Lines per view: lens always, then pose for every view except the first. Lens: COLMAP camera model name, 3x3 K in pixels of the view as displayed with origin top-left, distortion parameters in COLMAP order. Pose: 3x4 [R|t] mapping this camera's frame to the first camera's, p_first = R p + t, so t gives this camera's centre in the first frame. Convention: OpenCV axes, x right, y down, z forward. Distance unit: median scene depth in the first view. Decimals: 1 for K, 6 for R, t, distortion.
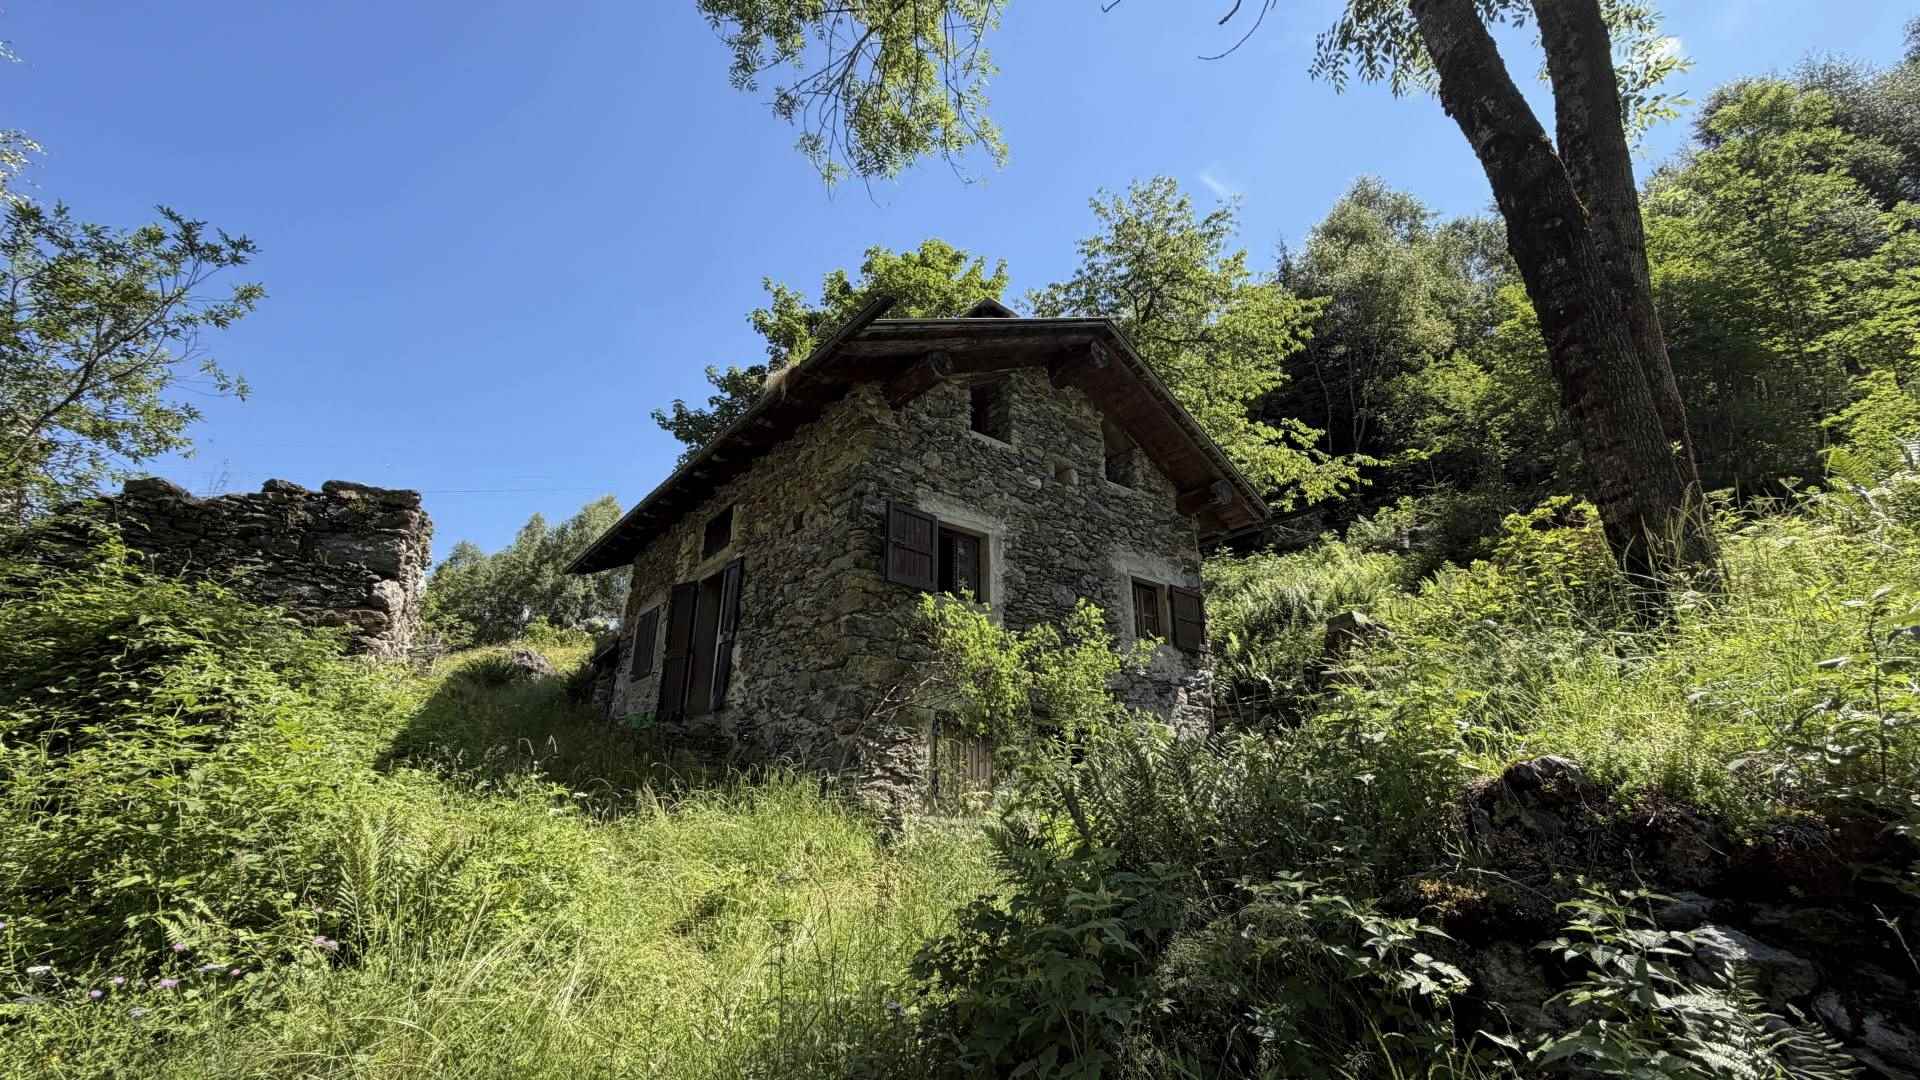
lens RADIAL K [[762.9, 0, 961.5], [0, 762.9, 541.2], [0, 0, 1]] dist [0.000973, 0.000260]
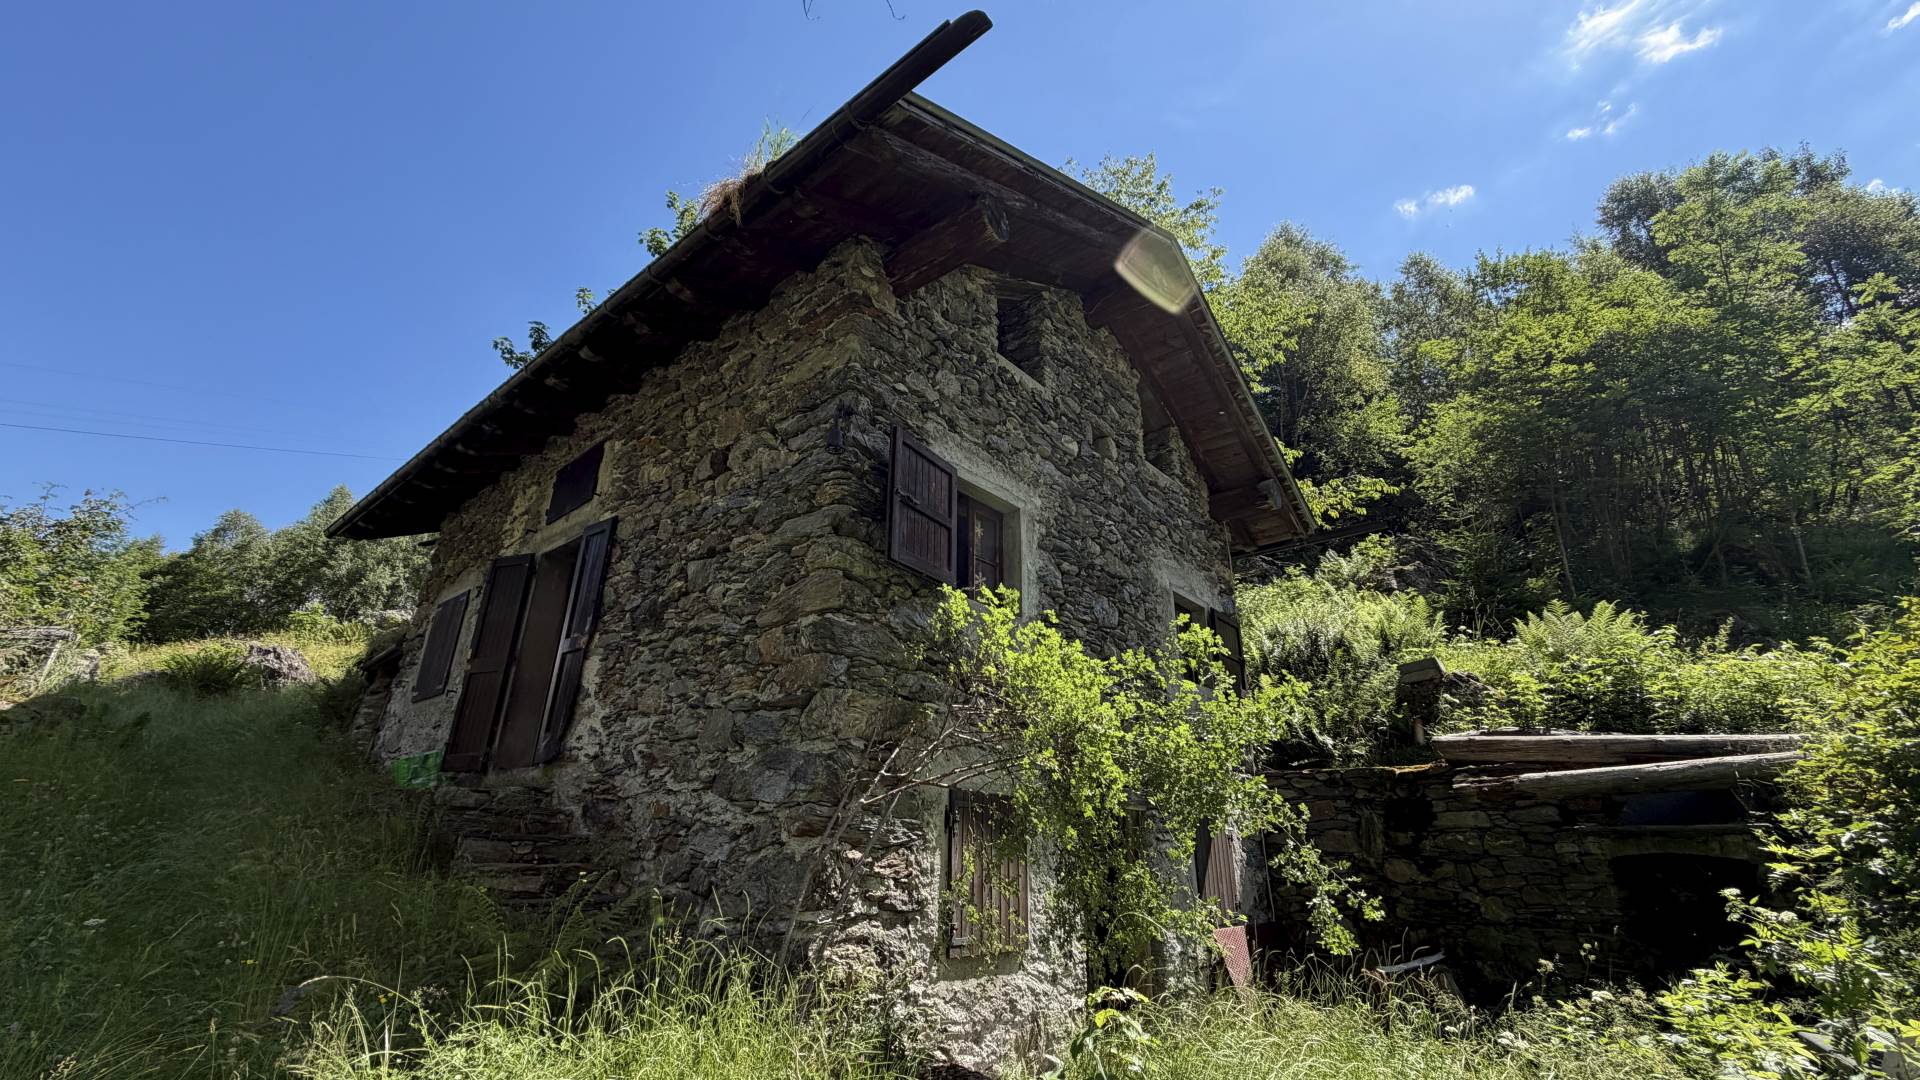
lens RADIAL K [[762.9, 0, 958.3], [0, 762.9, 540.9], [0, 0, 1]] dist [0.000973, 0.000260]
pose [[0.982783, 0.081308, 0.165909, -0.119003], [-0.075681, 0.996330, -0.039975, 0.047113], [-0.168551, 0.026731, 0.985330, 0.352720]]
